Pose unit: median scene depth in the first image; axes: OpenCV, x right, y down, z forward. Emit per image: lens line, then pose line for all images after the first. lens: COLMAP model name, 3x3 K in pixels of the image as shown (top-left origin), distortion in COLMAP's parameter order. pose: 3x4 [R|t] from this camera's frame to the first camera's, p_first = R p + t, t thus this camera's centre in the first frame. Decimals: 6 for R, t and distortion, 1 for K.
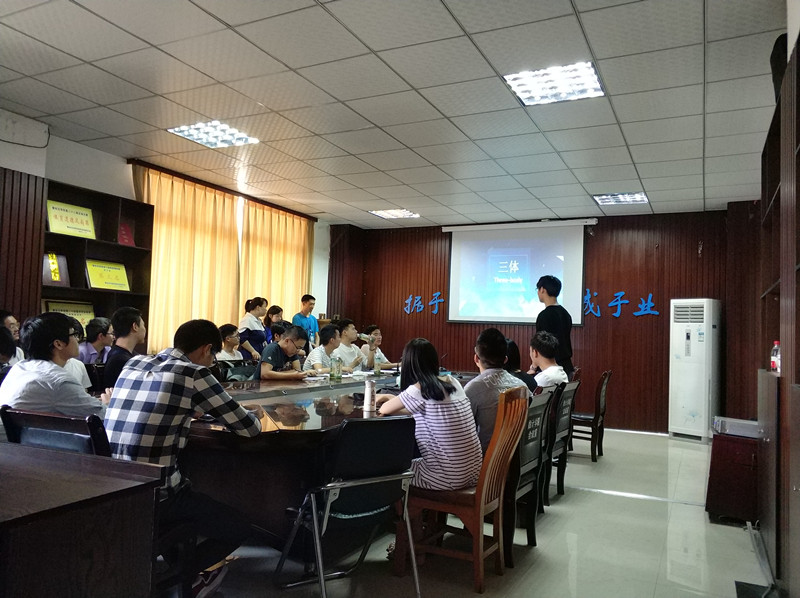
lens RADIAL K [[622.5, 0, 400.0], [0, 622.5, 299.0], [0, 0, 1]] dist [0.134781, -0.239888]
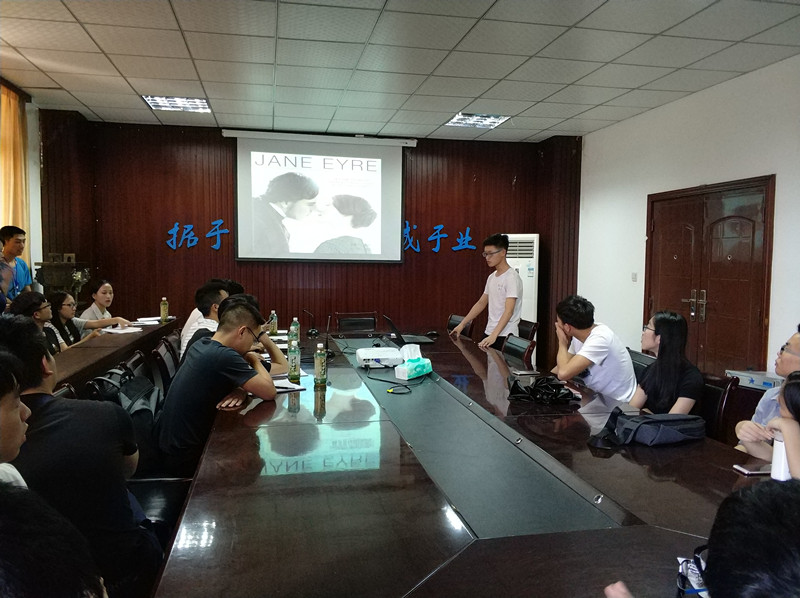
lens RADIAL K [[622.5, 0, 400.0], [0, 622.5, 299.0], [0, 0, 1]] dist [0.134781, -0.239888]
pose [[0.789088, -0.062858, 0.611055, -0.255692], [-0.016788, 0.992172, 0.123742, -0.015325], [-0.614050, -0.107902, 0.781856, 0.303980]]
